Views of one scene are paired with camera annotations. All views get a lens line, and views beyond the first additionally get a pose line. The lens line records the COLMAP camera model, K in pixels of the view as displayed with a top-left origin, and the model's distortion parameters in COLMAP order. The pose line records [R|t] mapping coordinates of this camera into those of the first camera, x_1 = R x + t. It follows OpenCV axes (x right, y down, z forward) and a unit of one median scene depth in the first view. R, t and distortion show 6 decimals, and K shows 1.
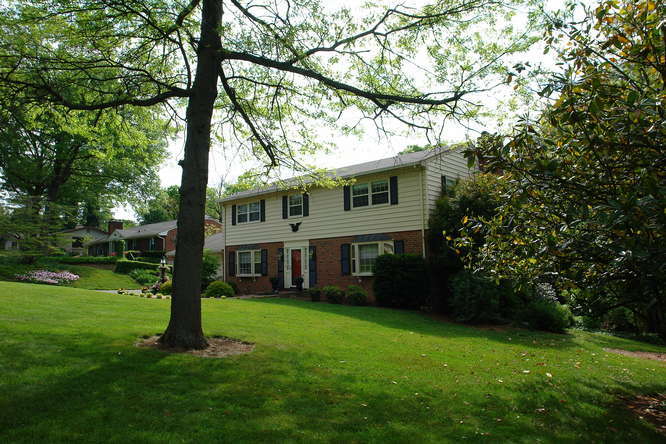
lens RADIAL K [[471.1, 0, 332.2], [0, 471.1, 220.4], [0, 0, 1]] dist [-0.058714, 0.020157]
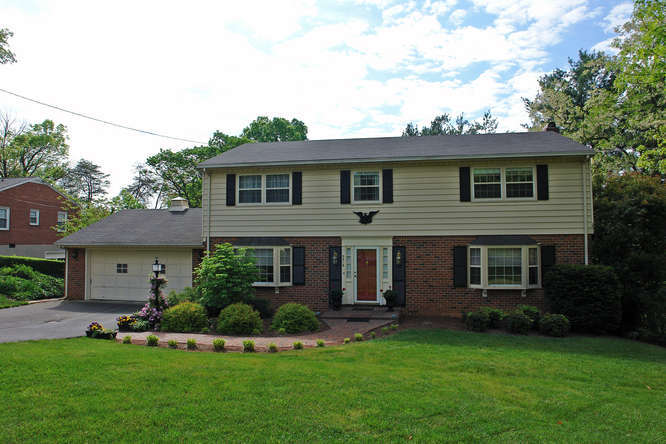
lens RADIAL K [[471.1, 0, 333.2], [0, 471.1, 223.4], [0, 0, 1]] dist [-0.058714, 0.020157]
pose [[0.849677, 0.089664, 0.519624, -0.491261], [-0.081184, 0.995932, -0.039102, 0.056055], [-0.521016, -0.008961, 0.853500, 0.439716]]
